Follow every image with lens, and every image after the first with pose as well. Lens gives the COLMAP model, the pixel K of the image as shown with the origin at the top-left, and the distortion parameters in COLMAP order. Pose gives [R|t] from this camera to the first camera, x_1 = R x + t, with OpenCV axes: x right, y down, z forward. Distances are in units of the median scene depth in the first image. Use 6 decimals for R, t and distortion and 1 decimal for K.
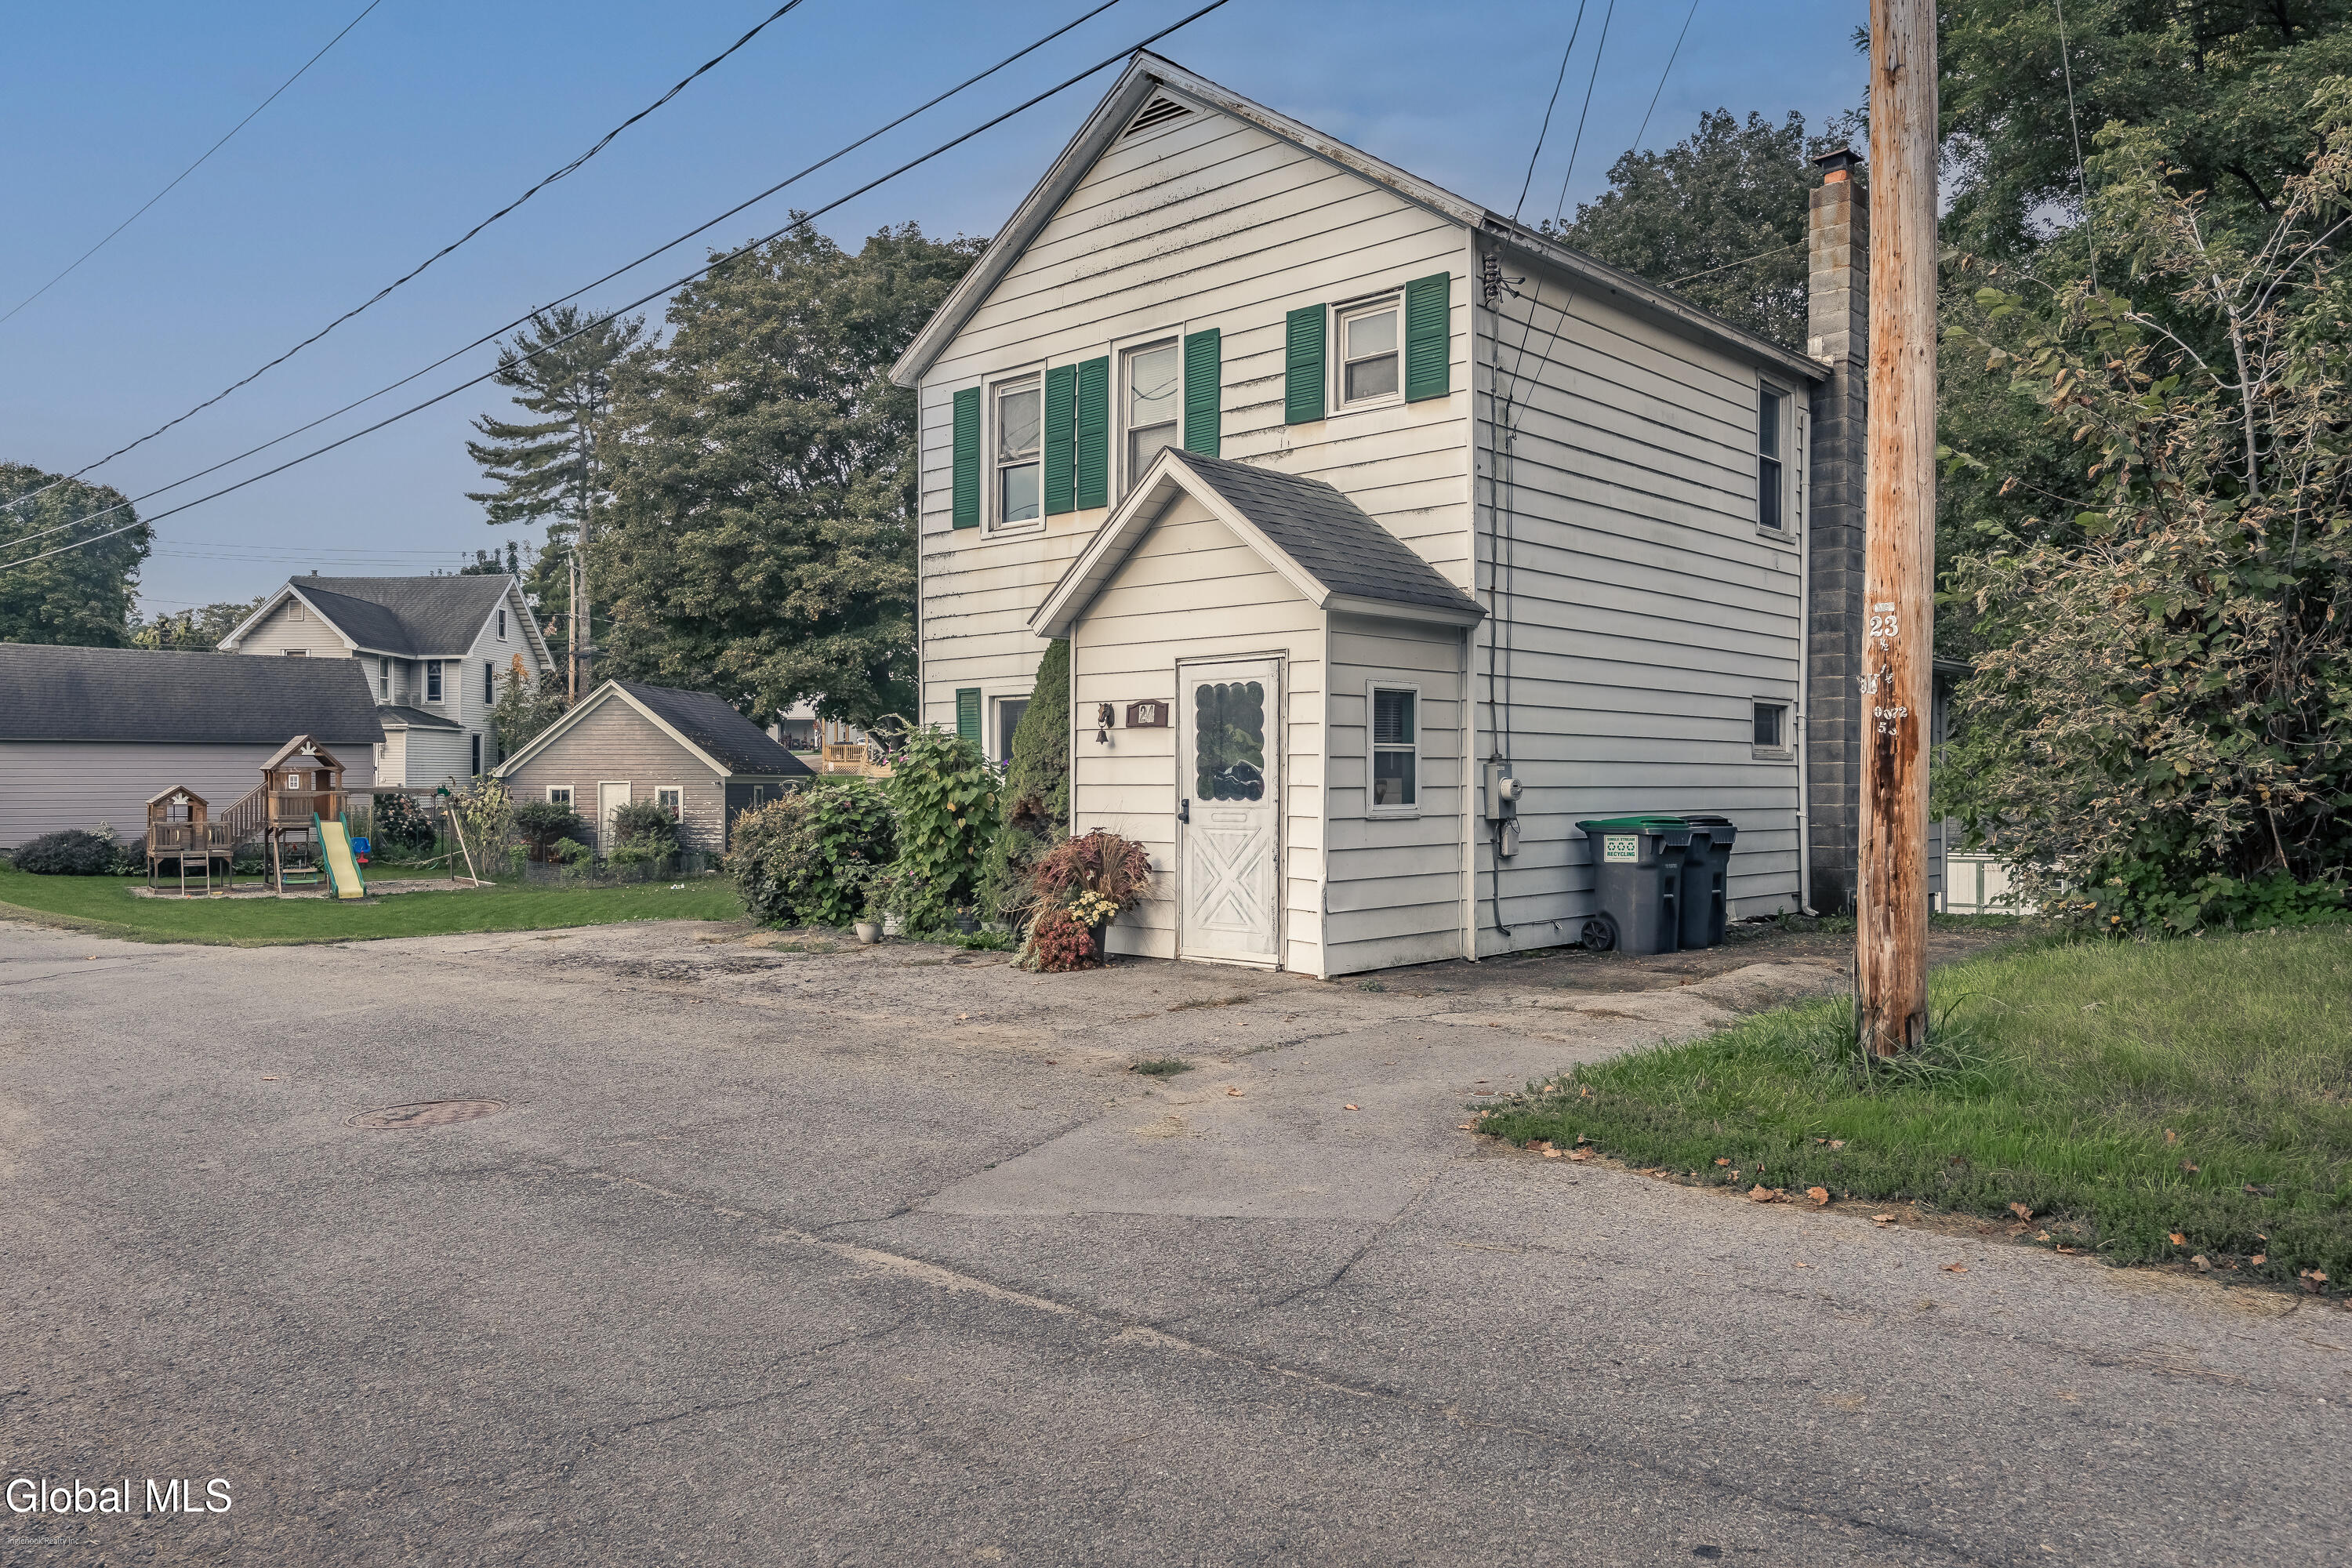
lens RADIAL K [[1605.8, 0, 1275.7], [0, 1605.8, 809.0], [0, 0, 1]] dist [0.003323, -0.012679]
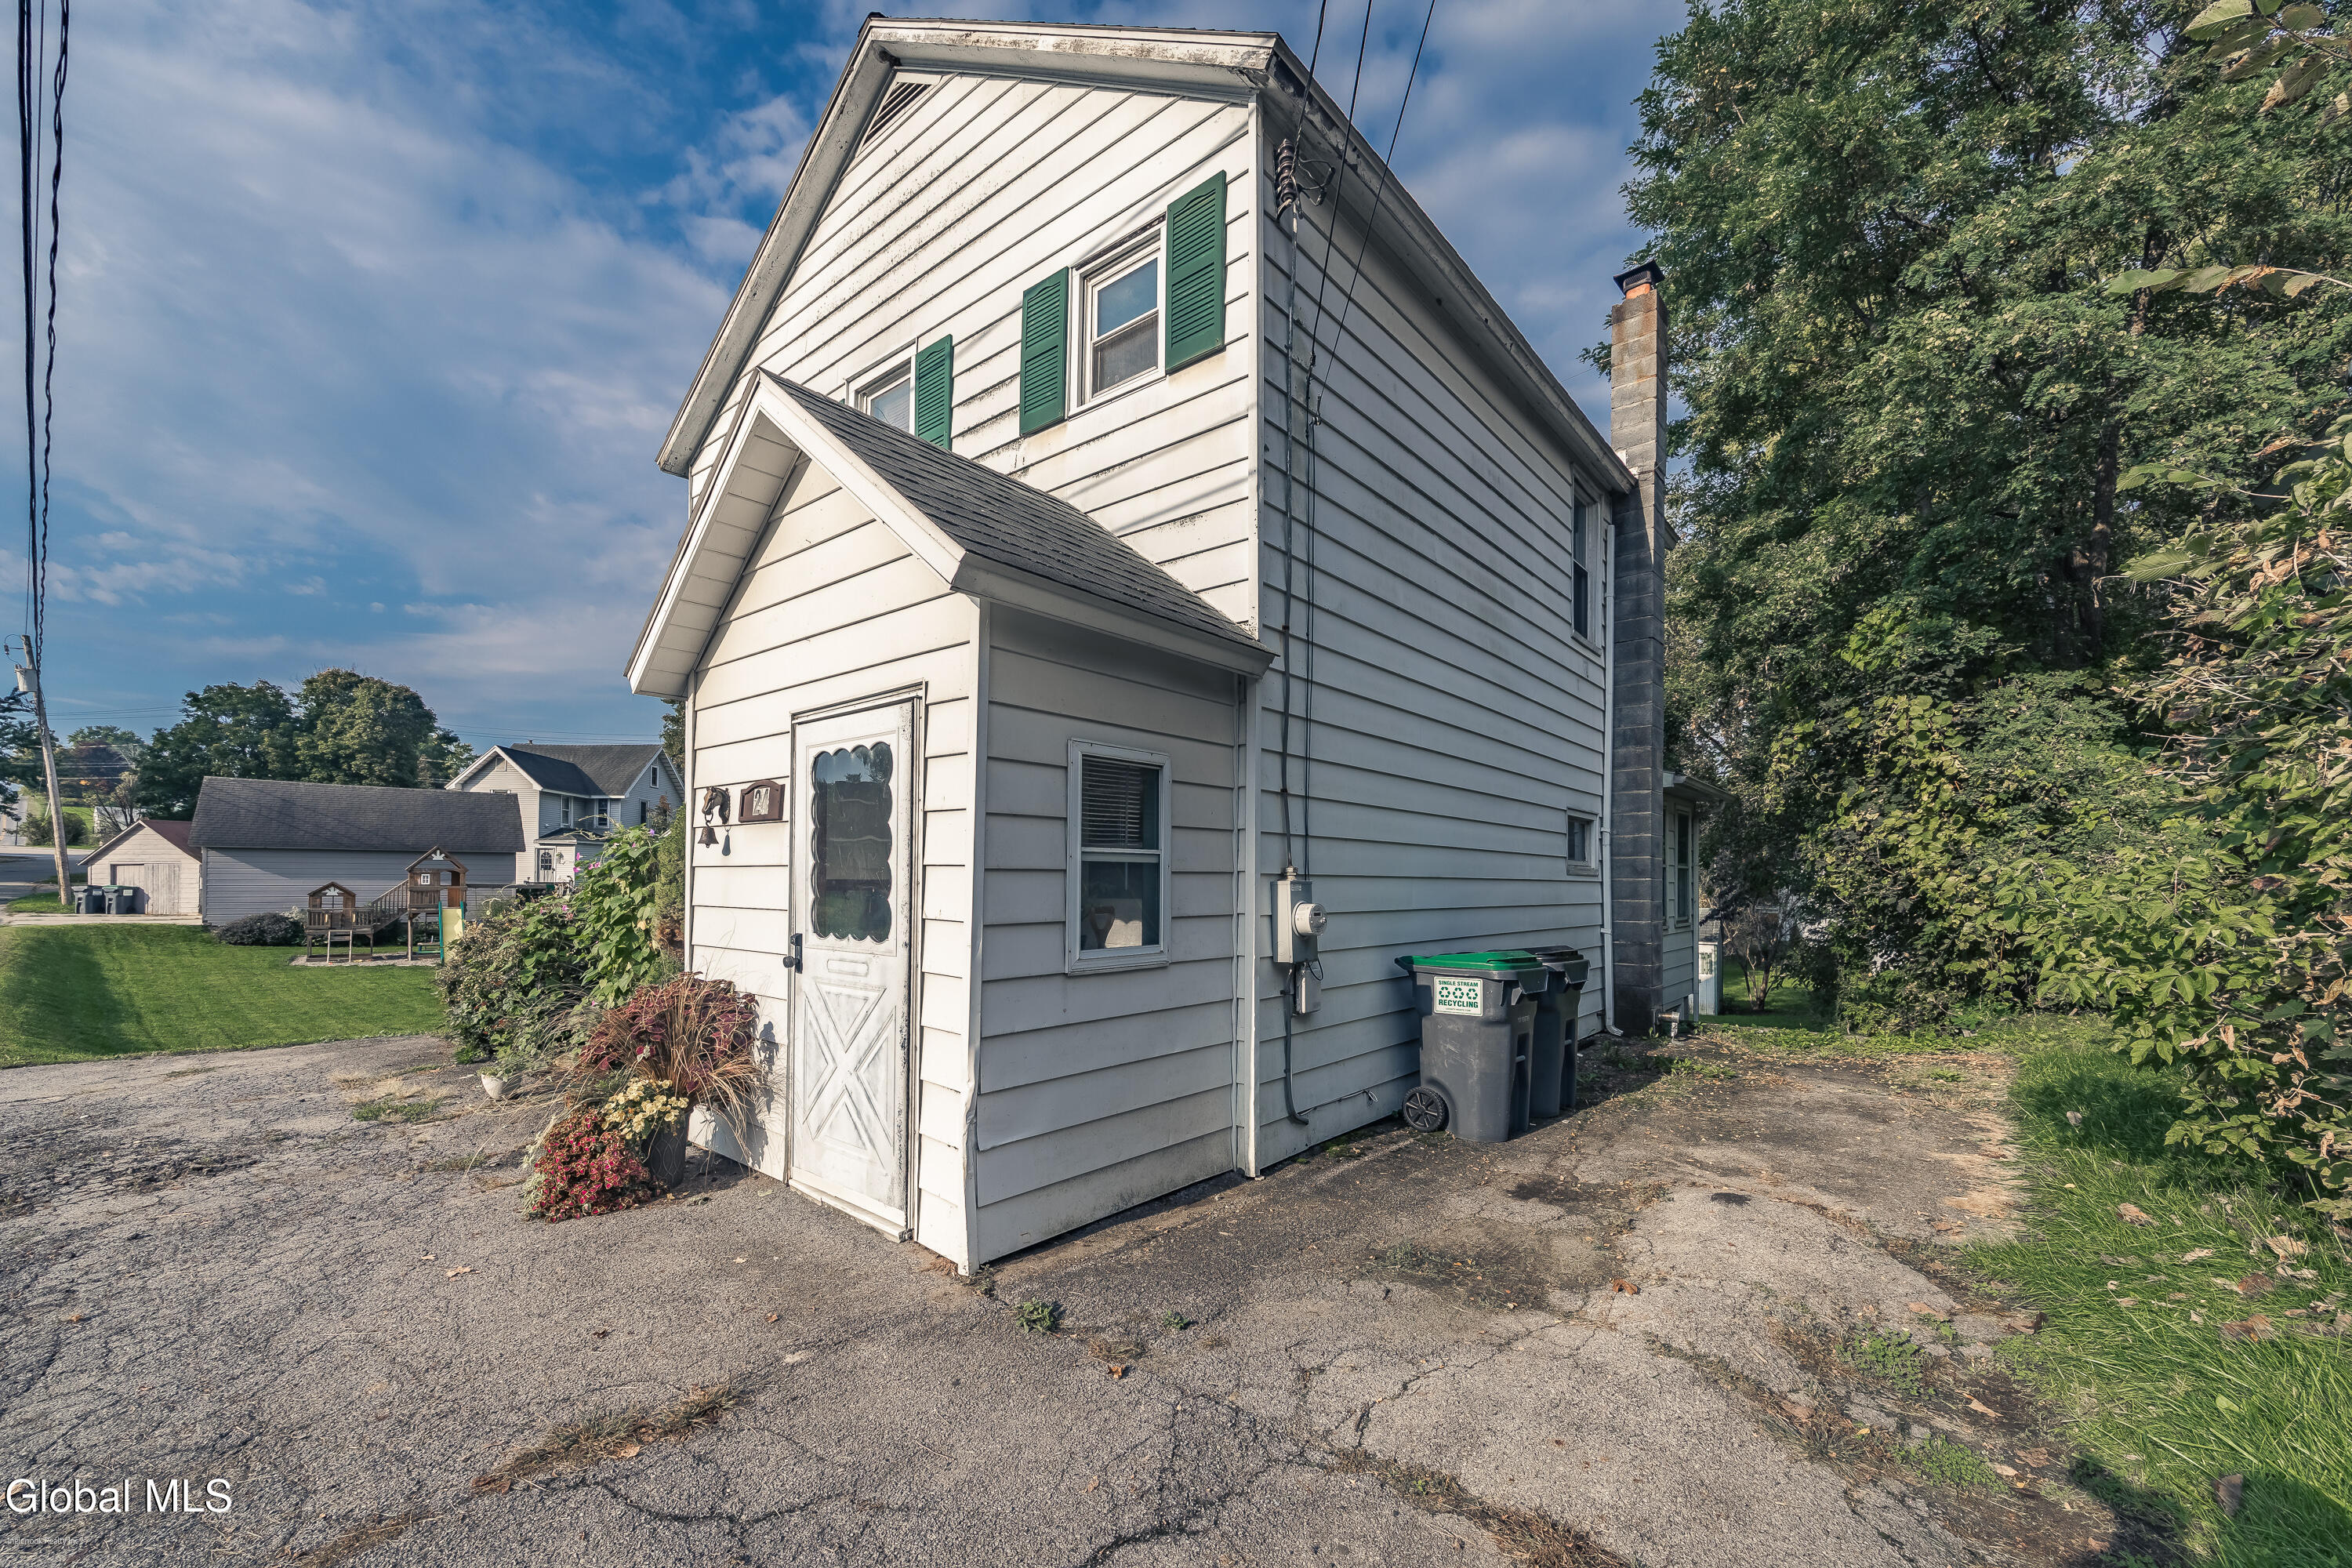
lens RADIAL K [[935.2, 0, 1176.2], [0, 935.2, 873.4], [0, 0, 1]] dist [-0.010071, 0.002270]
pose [[0.999954, 0.009257, 0.002565, 0.087181], [-0.009187, 0.999615, -0.026195, -0.020446], [-0.002806, 0.026171, 0.999654, 0.595116]]
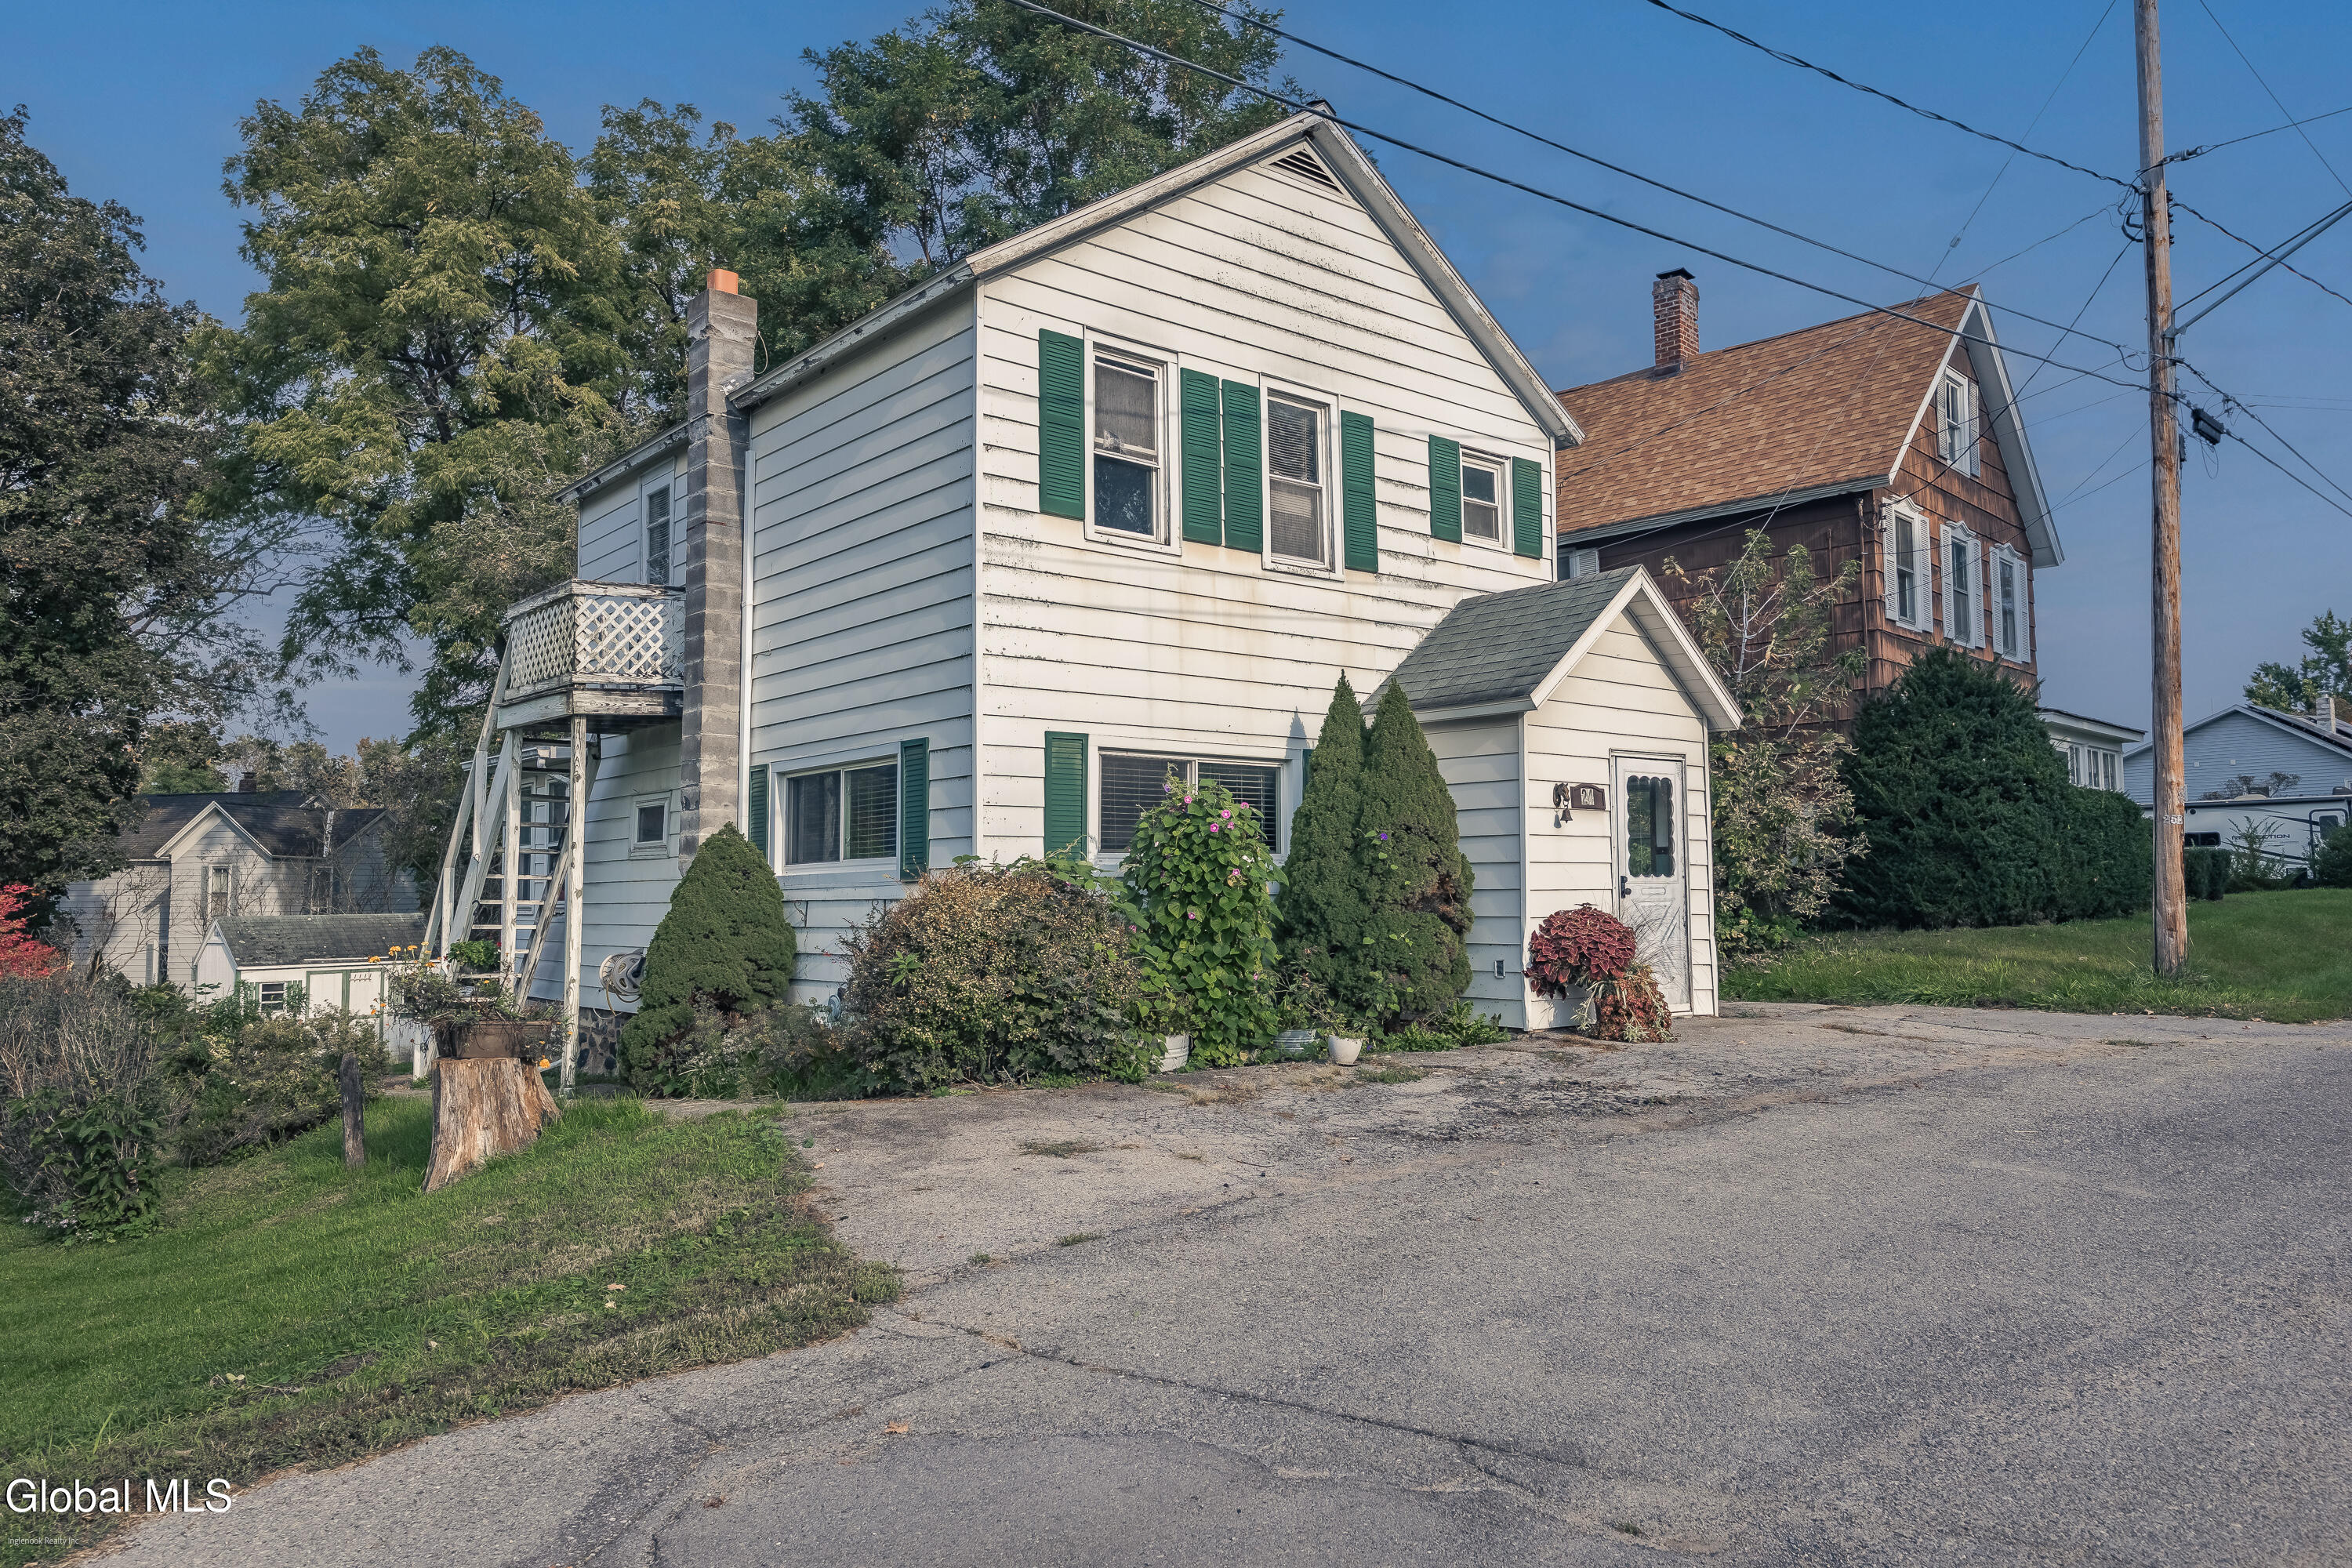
lens RADIAL K [[1605.8, 0, 1224.7], [0, 1605.8, 783.9], [0, 0, 1]] dist [0.003323, -0.012679]
pose [[0.154708, 0.063603, 0.985911, -1.147768], [0.025211, 0.997346, -0.068297, -0.000191], [-0.987638, 0.035421, 0.152694, 1.041195]]
